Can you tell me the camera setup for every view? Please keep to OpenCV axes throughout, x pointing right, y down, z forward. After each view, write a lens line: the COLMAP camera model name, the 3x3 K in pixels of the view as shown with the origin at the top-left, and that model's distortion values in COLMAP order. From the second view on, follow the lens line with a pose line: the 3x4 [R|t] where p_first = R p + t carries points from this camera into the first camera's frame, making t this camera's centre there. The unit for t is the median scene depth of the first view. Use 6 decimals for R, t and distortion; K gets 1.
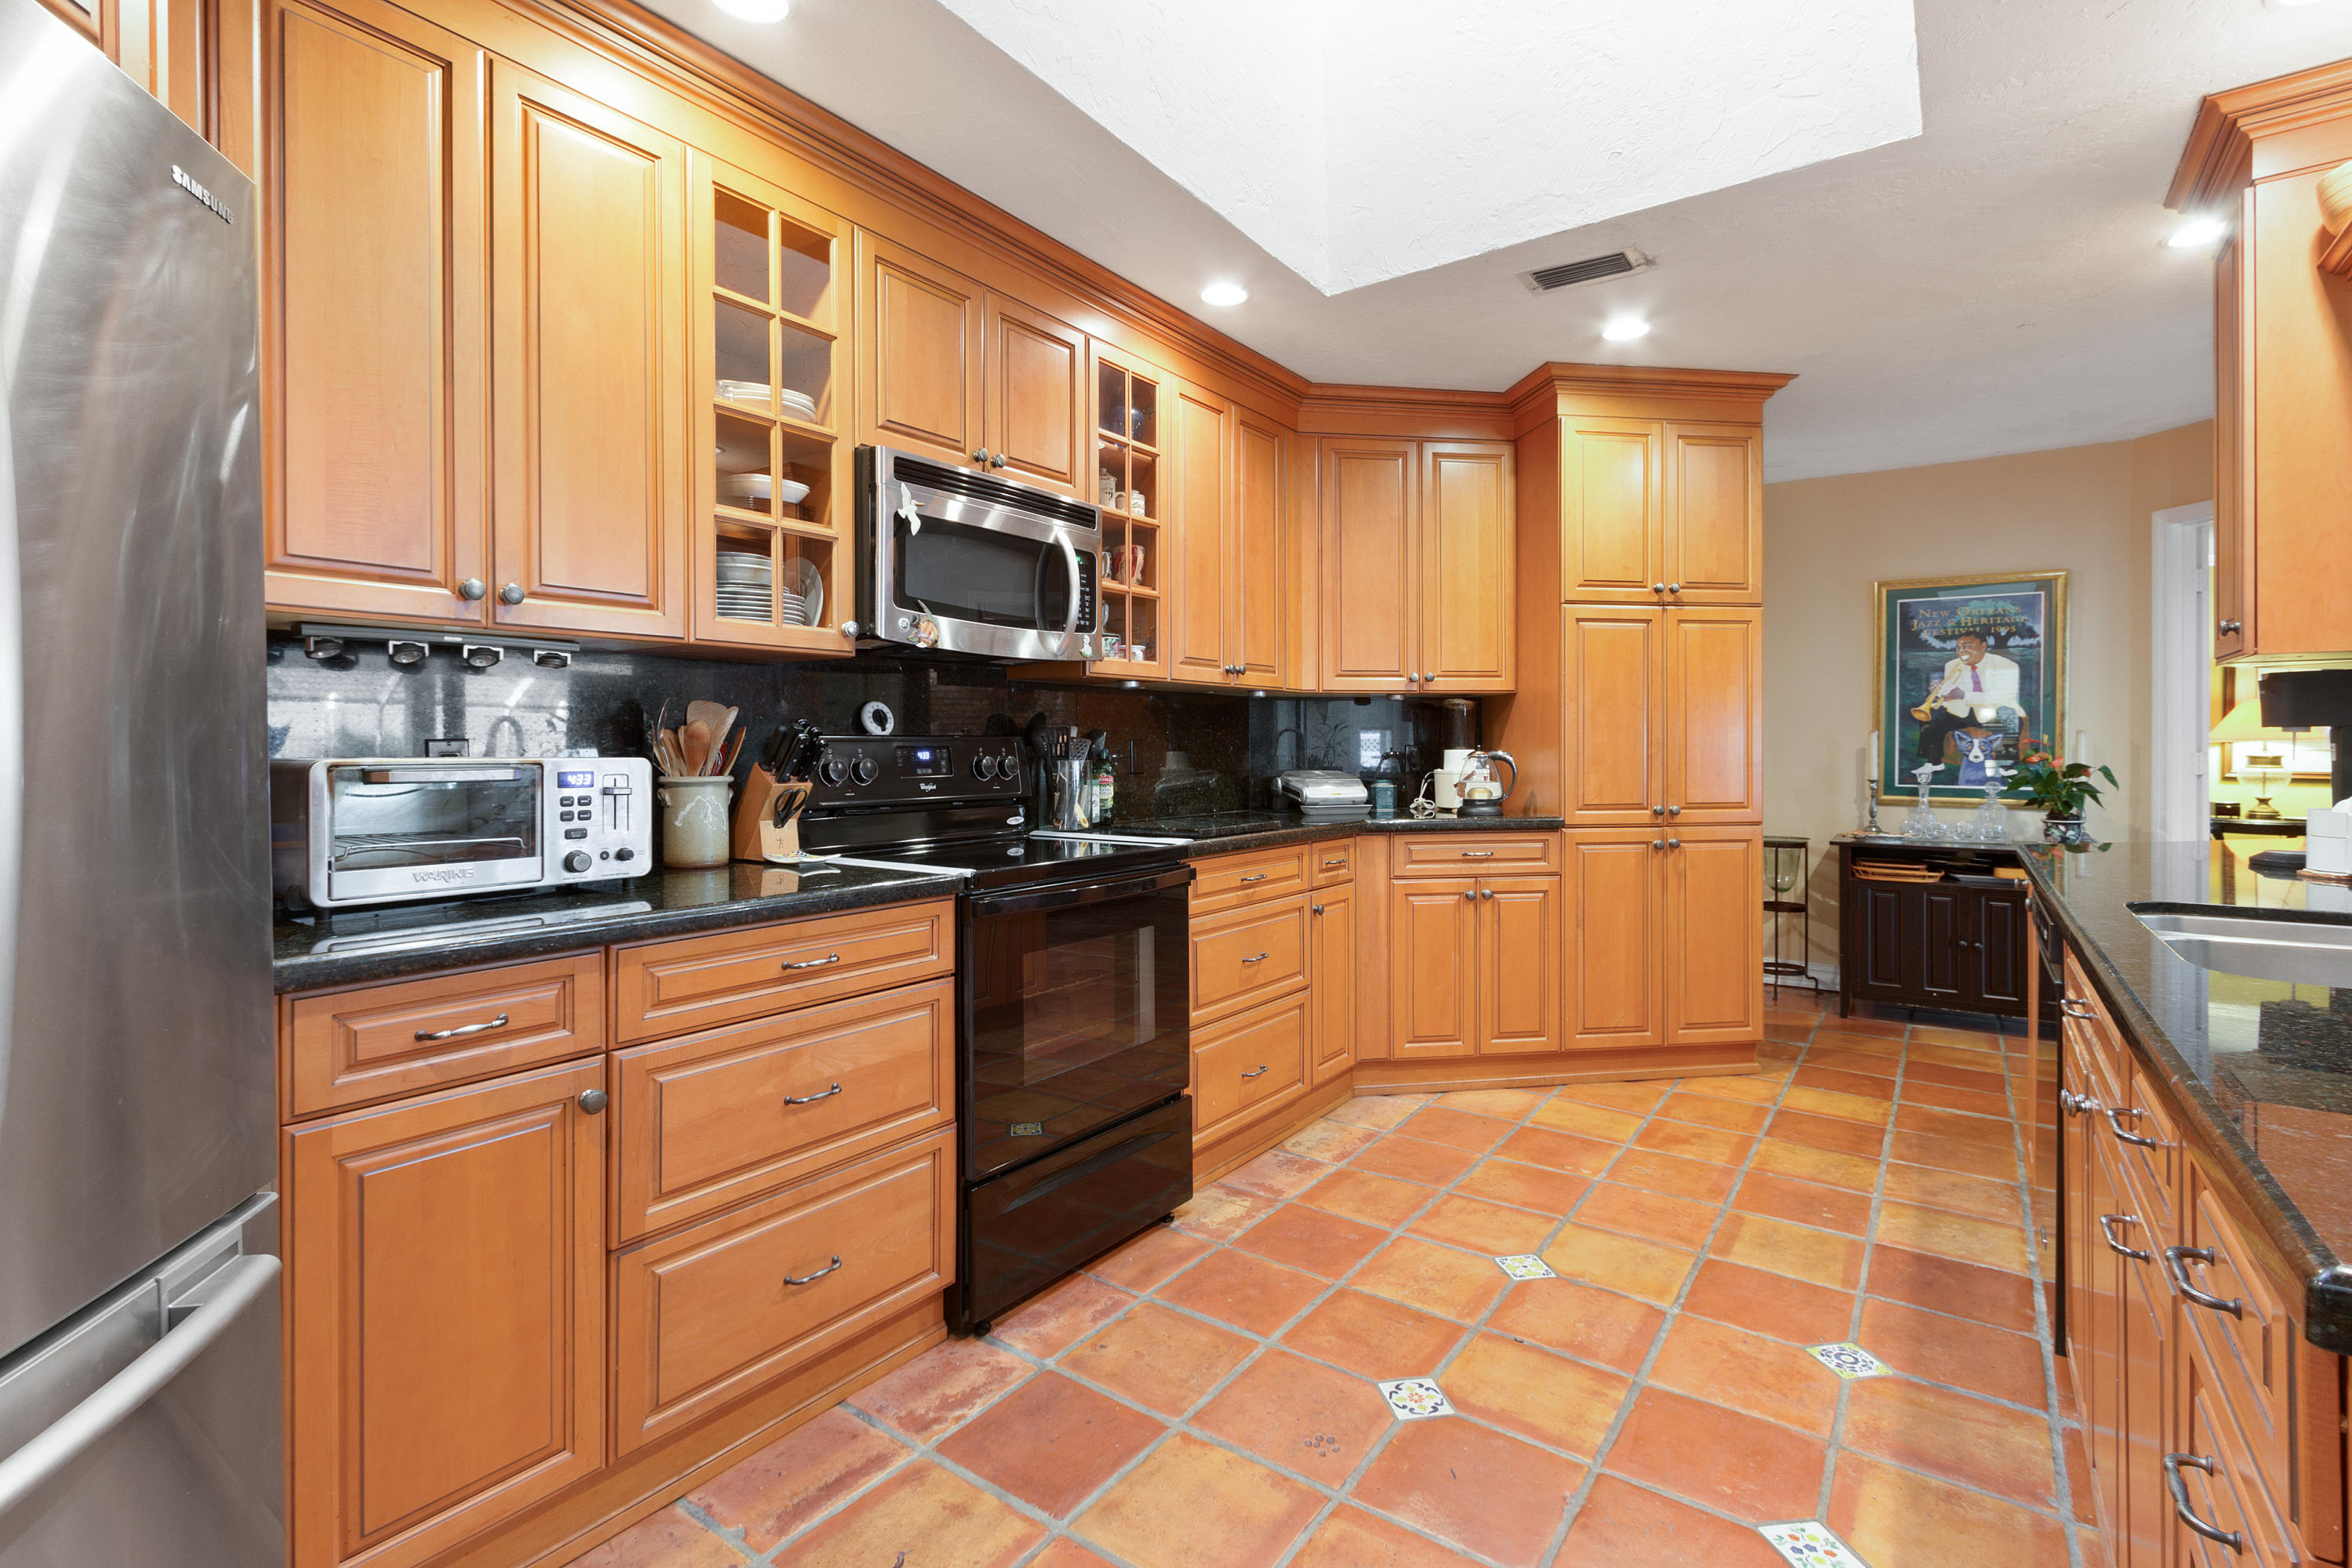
lens RADIAL K [[1080.3, 0, 1162.6], [0, 1080.3, 748.7], [0, 0, 1]] dist [0.003211, -0.001195]
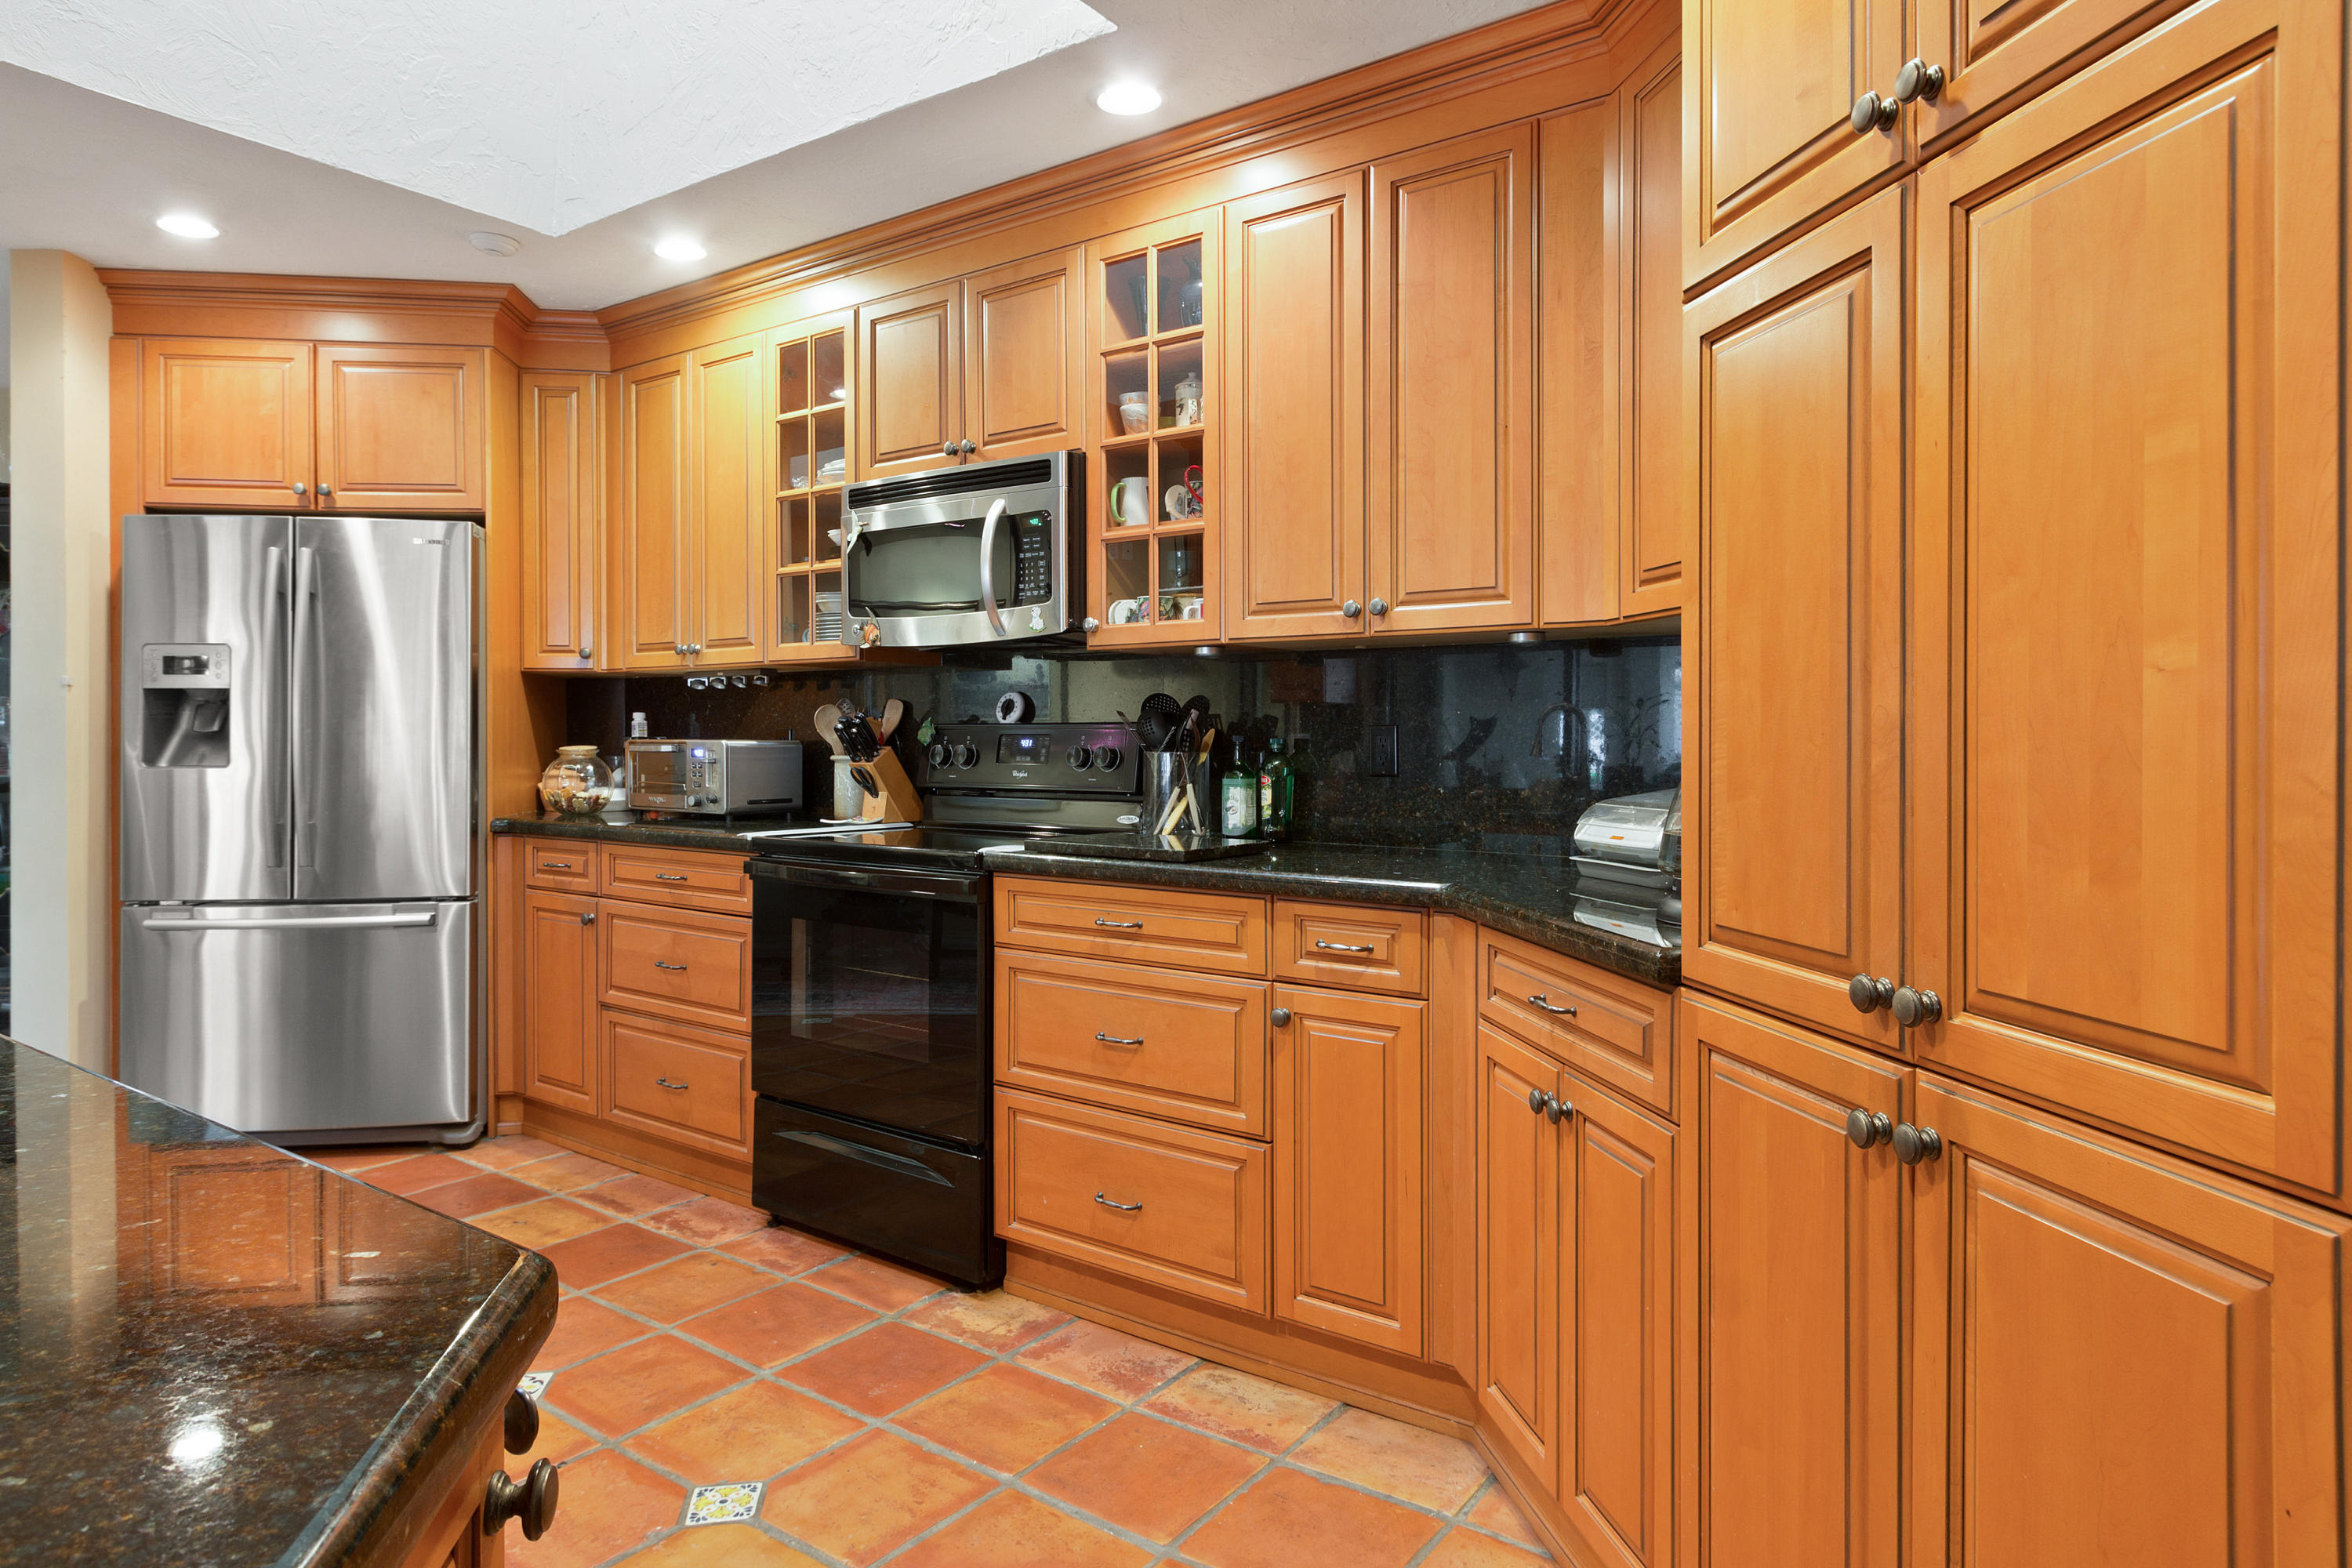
lens RADIAL K [[1360.4, 0, 1180.8], [0, 1360.4, 742.2], [0, 0, 1]] dist [-0.002159, -0.000042]
pose [[0.007804, 0.006672, -0.999947, 0.851400], [-0.003625, 0.999971, 0.006644, -0.002801], [0.999963, 0.003573, 0.007828, 0.918450]]
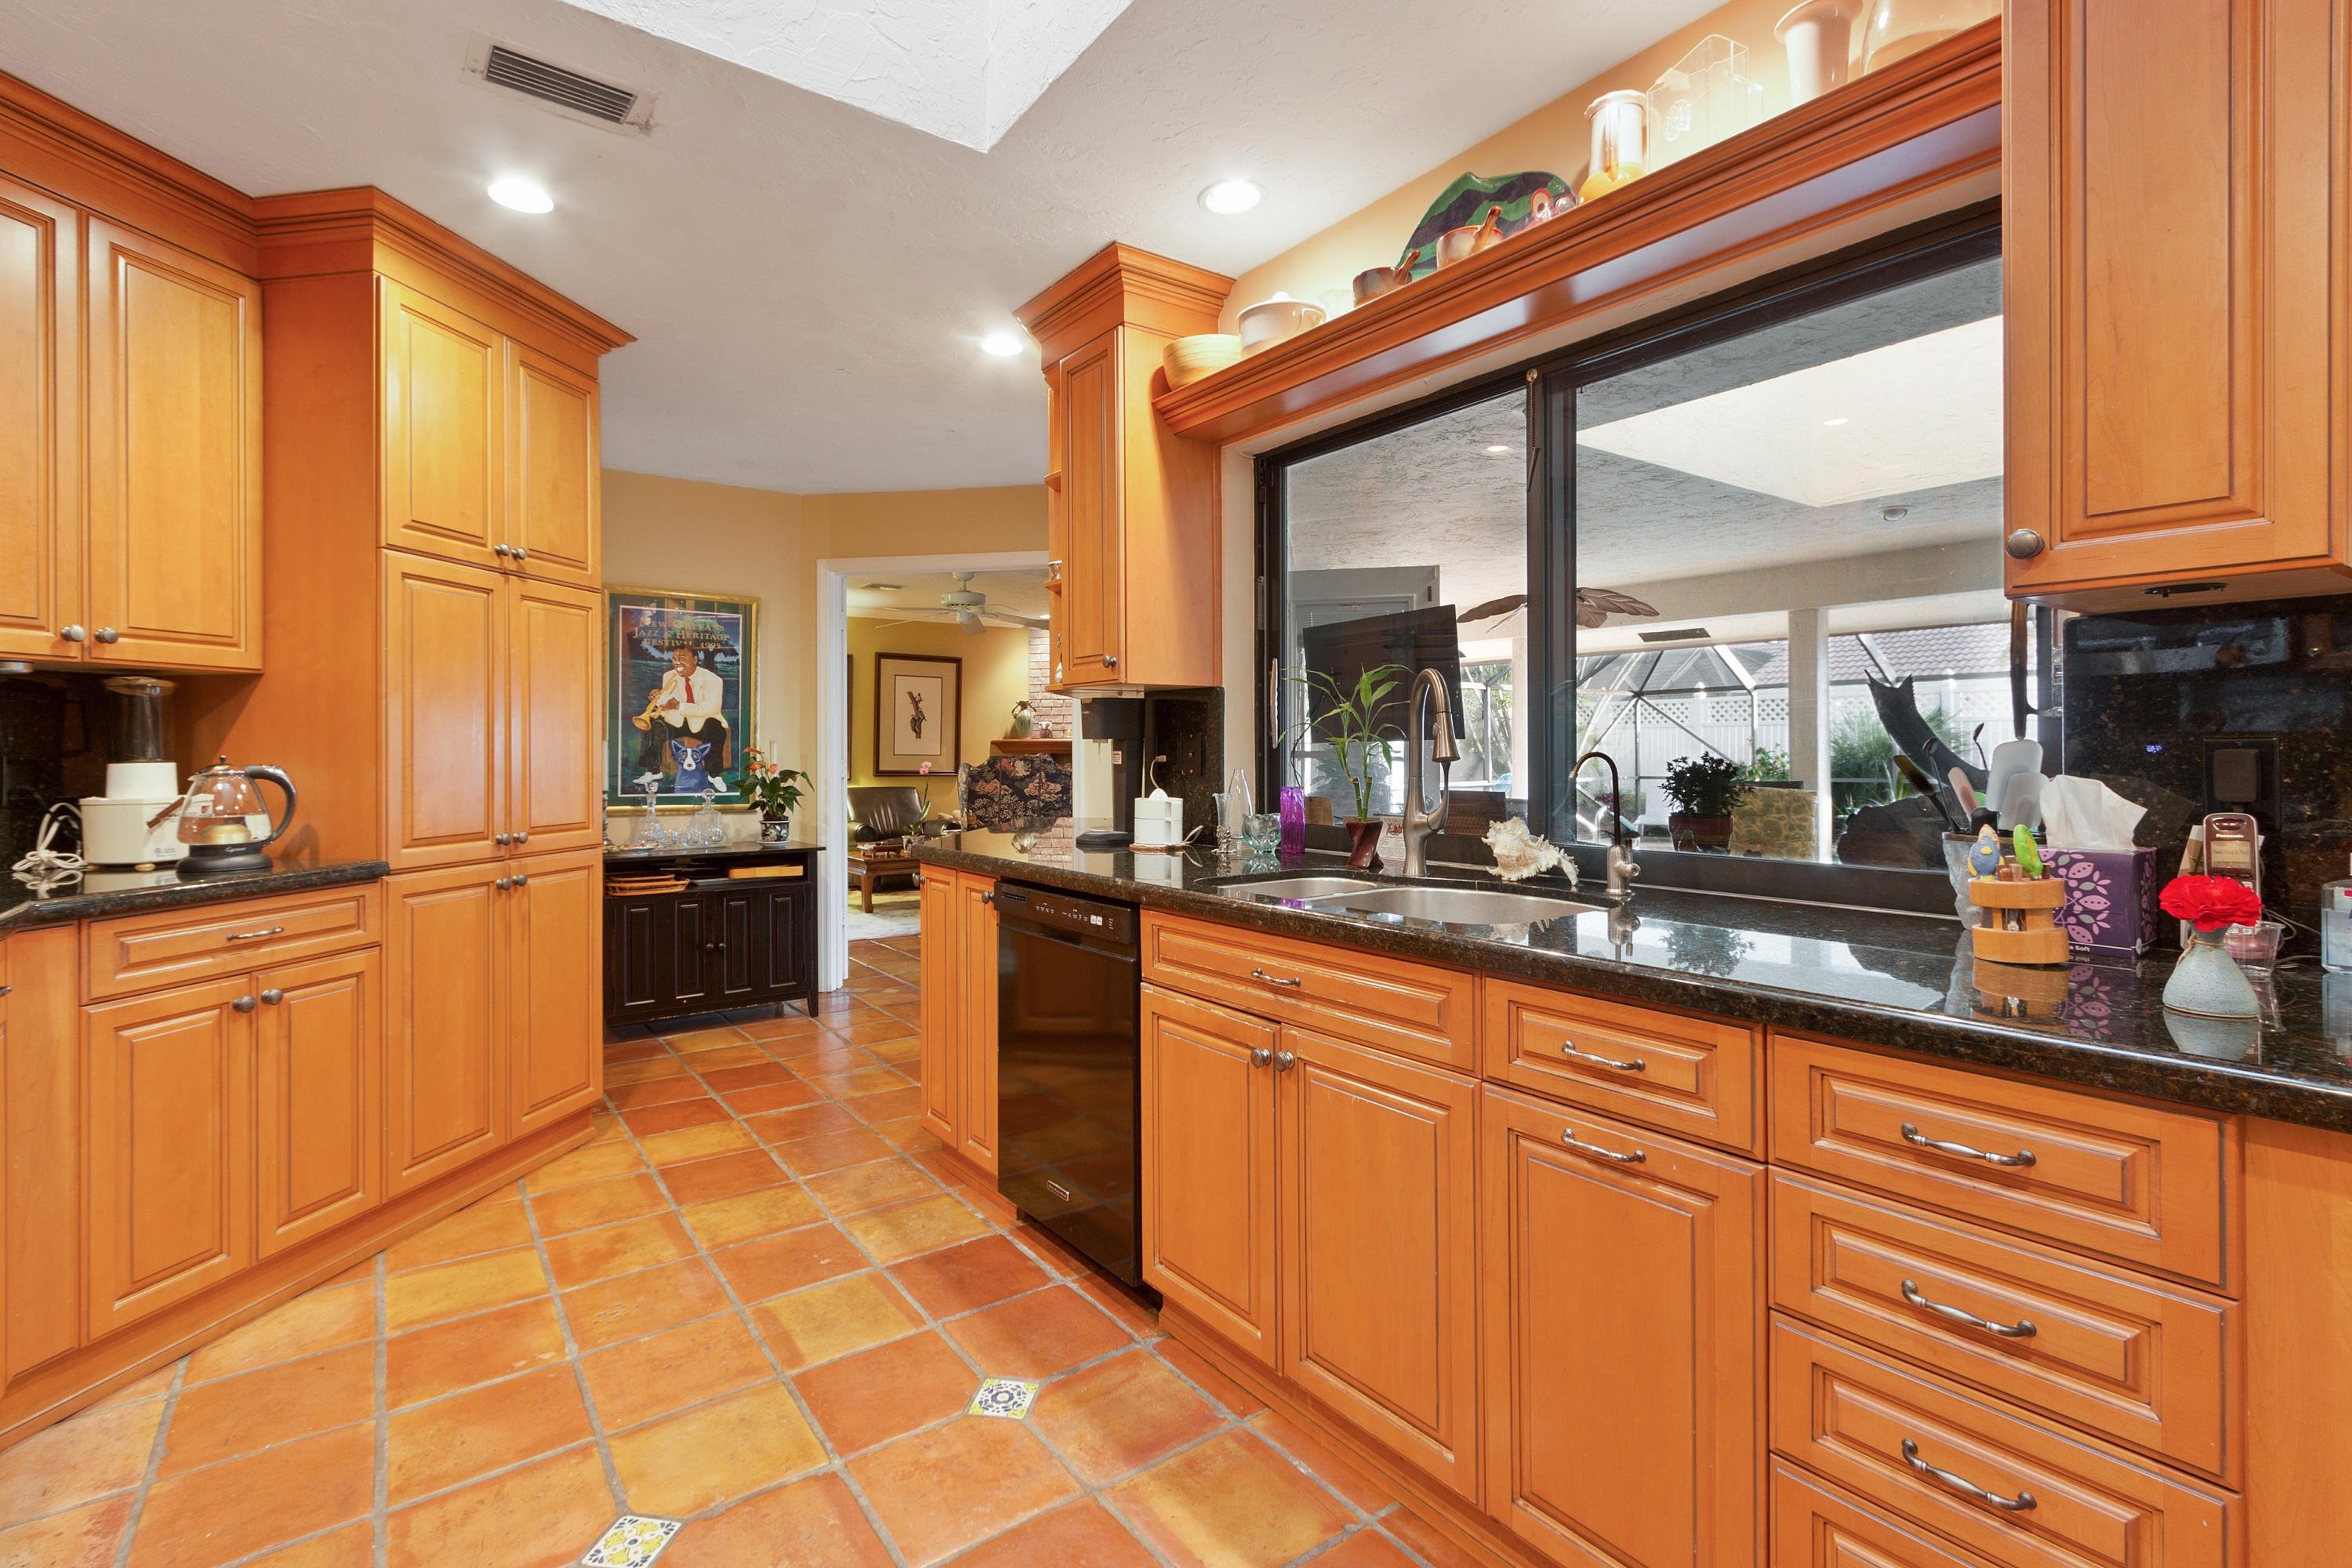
lens RADIAL K [[1080.3, 0, 1162.6], [0, 1080.3, 748.7], [0, 0, 1]] dist [0.003211, -0.001195]
pose [[0.309173, 0.002612, 0.951002, -0.140354], [0.006697, 0.999965, -0.004924, -0.000351], [-0.950982, 0.007892, 0.309145, 0.347904]]
